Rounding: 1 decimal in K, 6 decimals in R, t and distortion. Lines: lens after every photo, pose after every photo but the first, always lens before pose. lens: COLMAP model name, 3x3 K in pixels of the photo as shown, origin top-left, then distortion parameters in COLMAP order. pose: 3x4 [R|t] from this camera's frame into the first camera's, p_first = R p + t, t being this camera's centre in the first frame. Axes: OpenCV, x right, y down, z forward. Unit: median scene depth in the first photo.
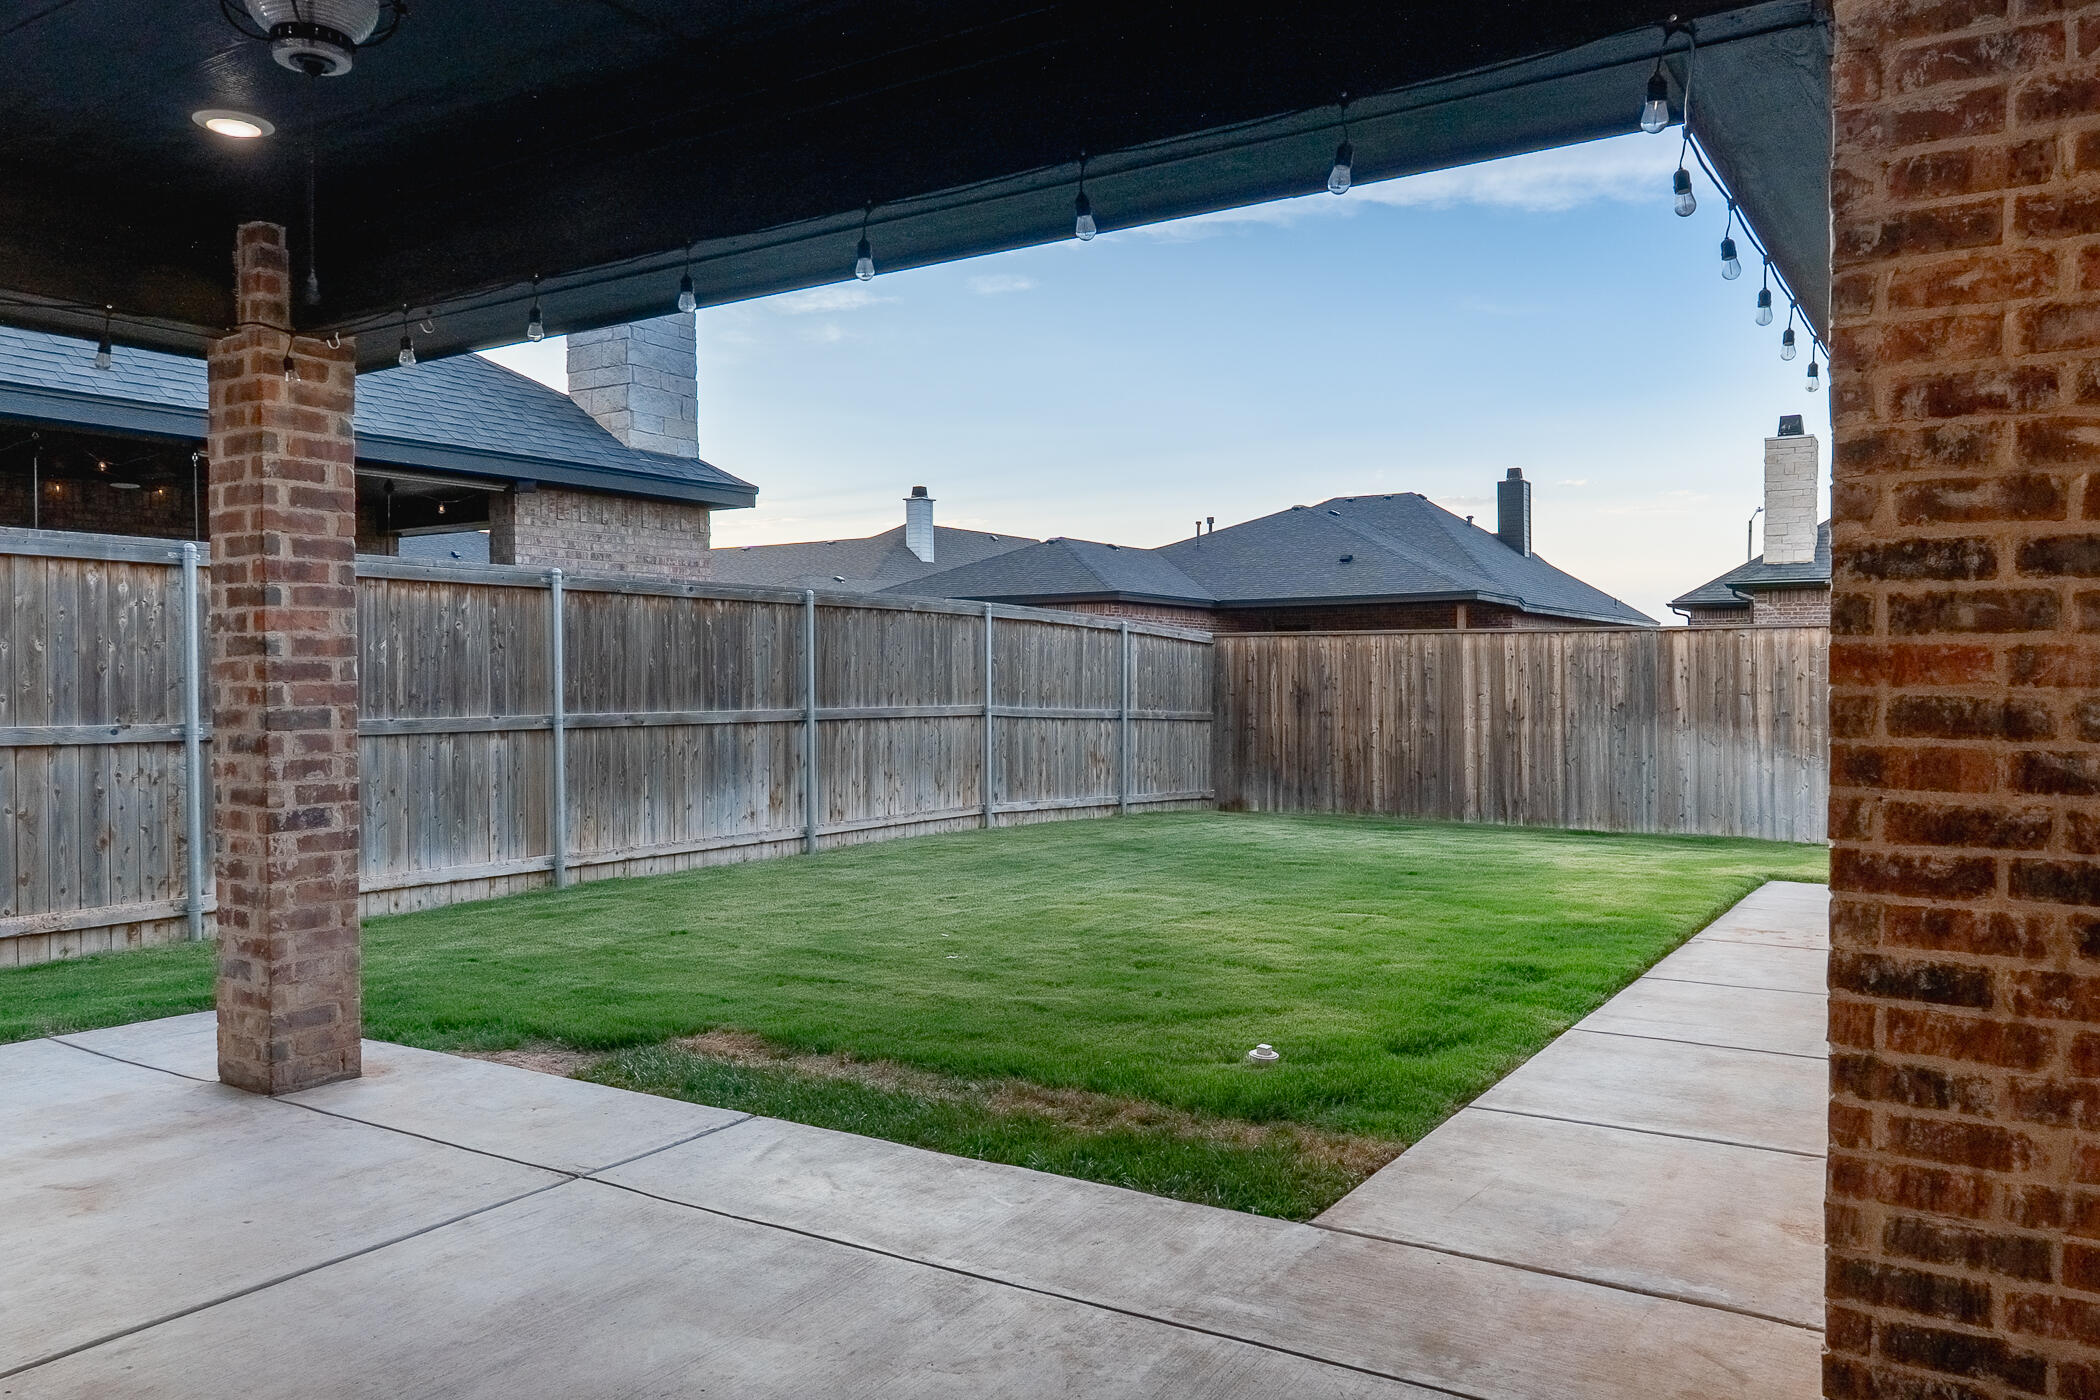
lens RADIAL K [[1511.2, 0, 1050.0], [0, 1511.2, 700.0], [0, 0, 1]] dist [-0.000876, -0.006369]
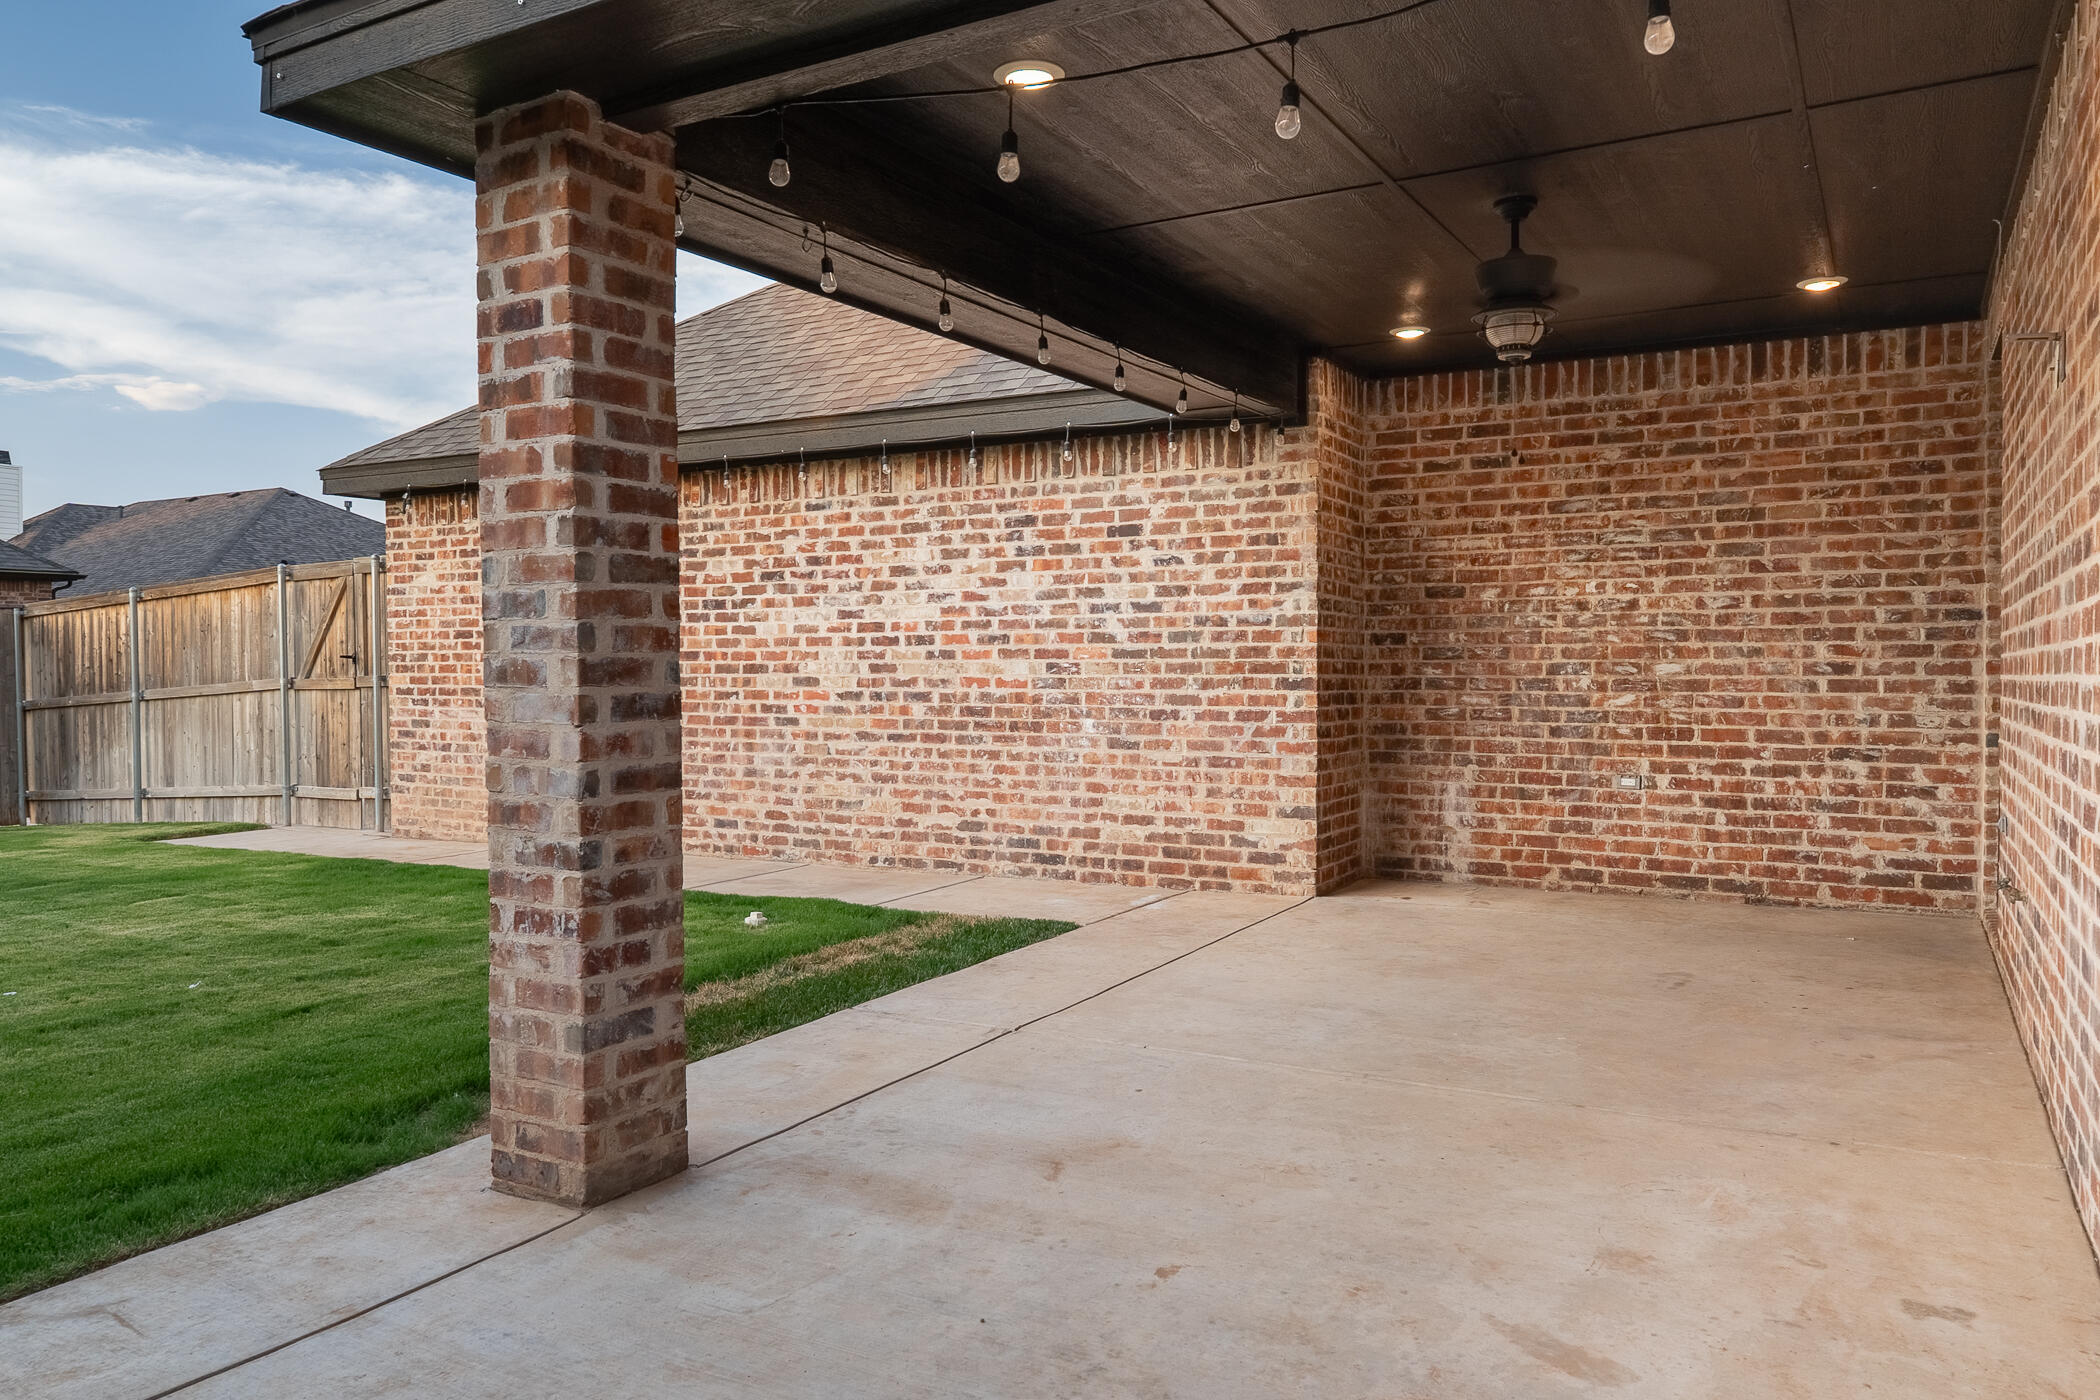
lens RADIAL K [[1462.1, 0, 1056.0], [0, 1462.1, 706.7], [0, 0, 1]] dist [-0.001140, -0.000022]
pose [[-0.047192, -0.026891, 0.998524, -0.615380], [0.020751, 0.999395, 0.027896, 0.007016], [-0.998670, 0.022037, -0.046606, 0.415822]]
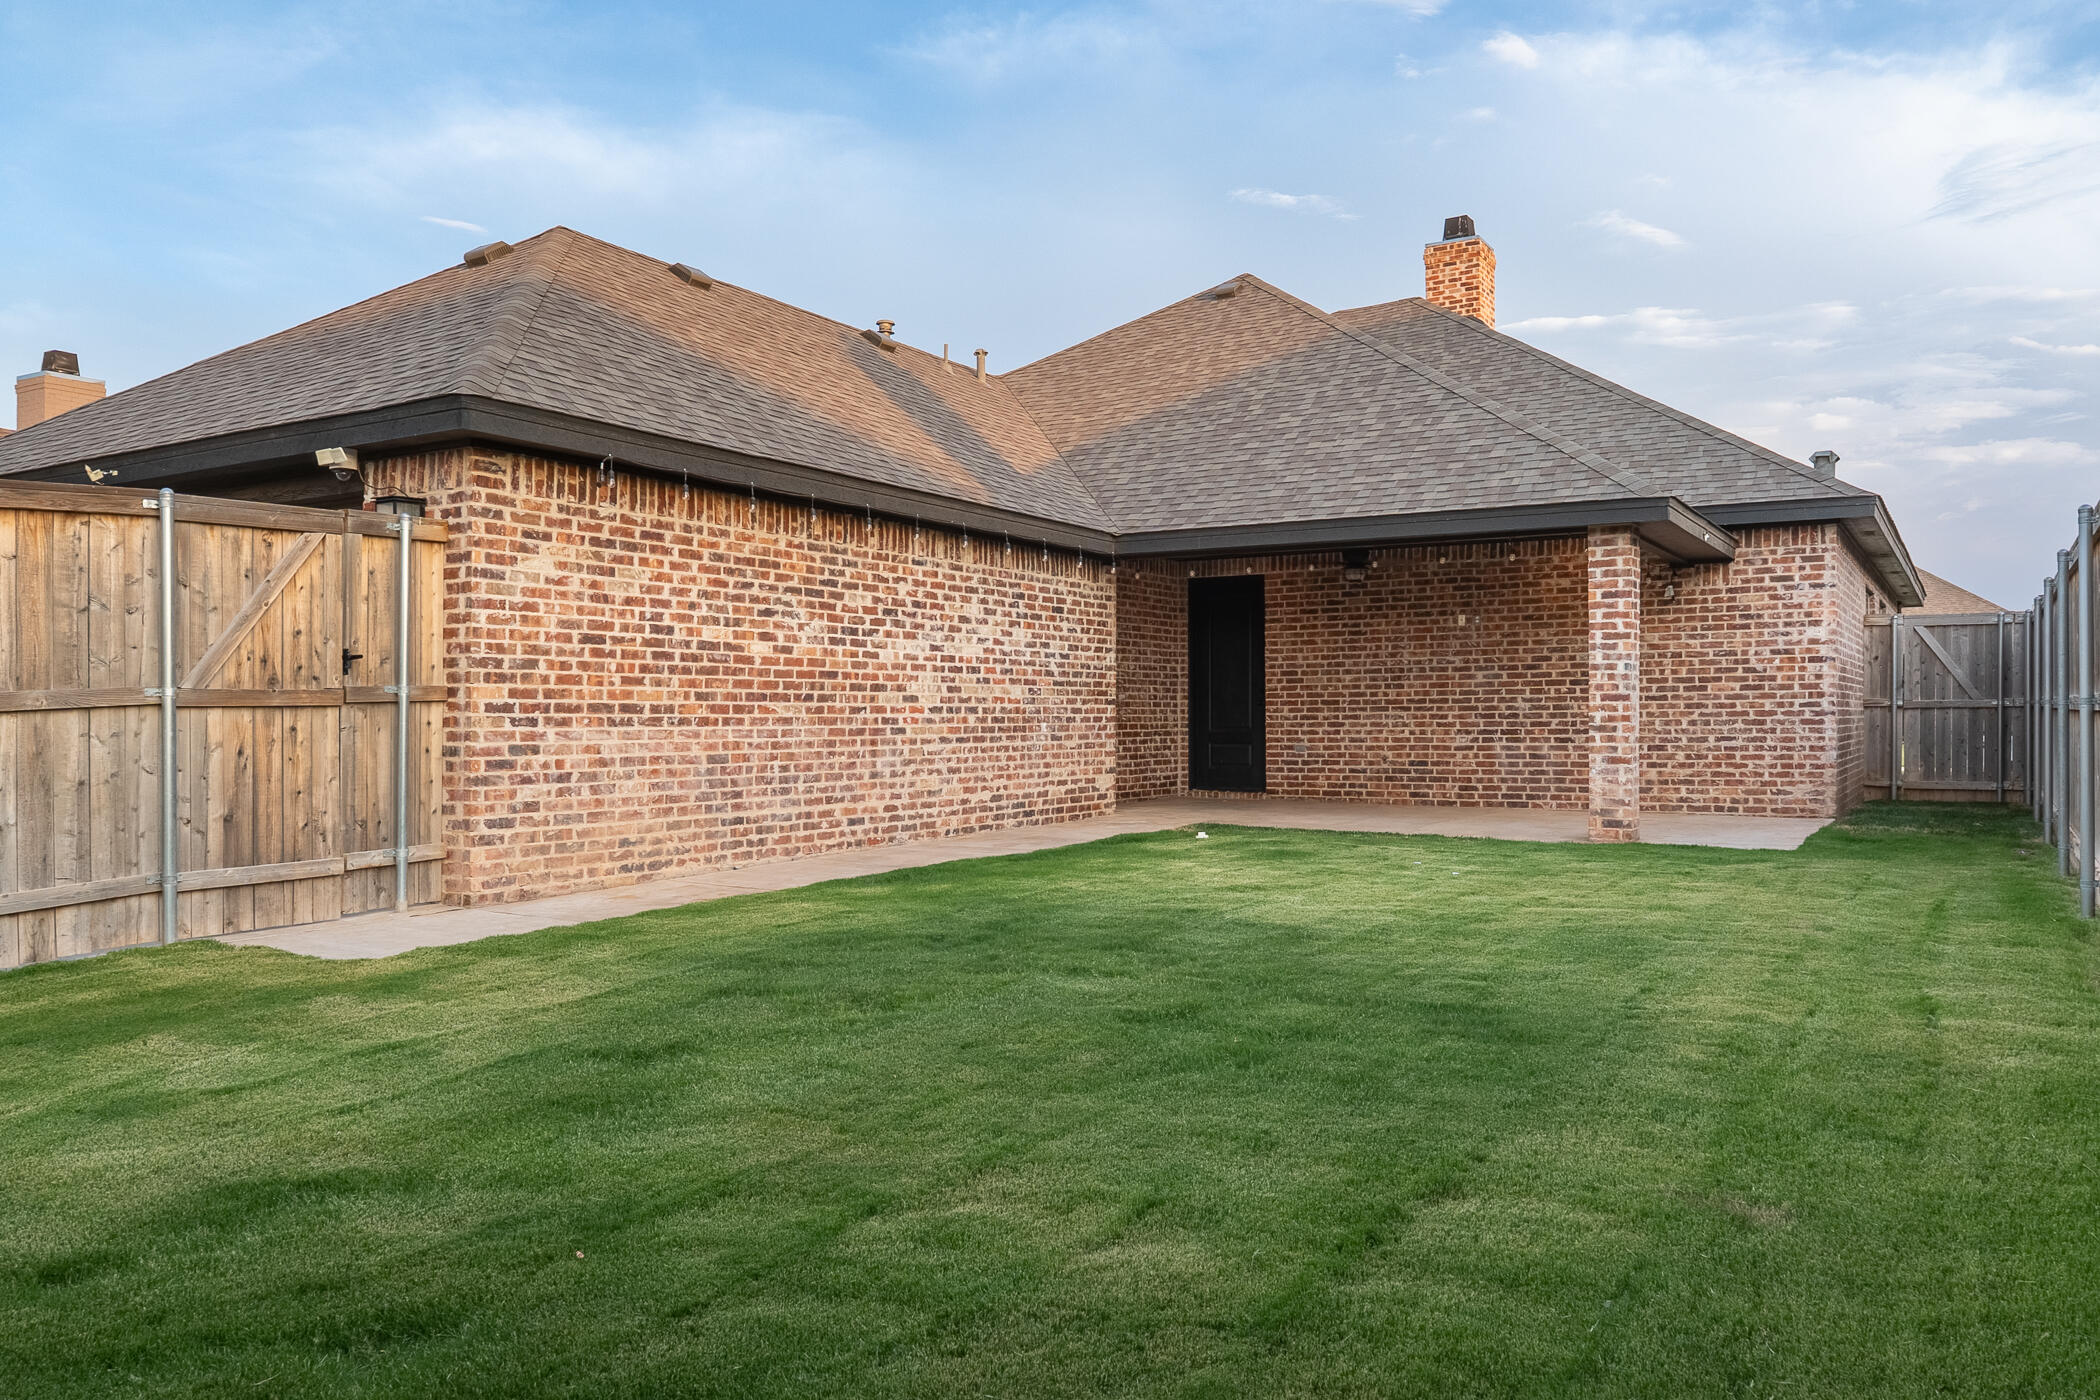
lens RADIAL K [[1511.2, 0, 1050.0], [0, 1511.2, 700.0], [0, 0, 1]] dist [-0.000876, -0.006369]
pose [[-0.999838, 0.003250, -0.017708, 0.213606], [0.003121, 0.999968, 0.007331, 0.006178], [0.017731, 0.007274, -0.999816, 1.717809]]
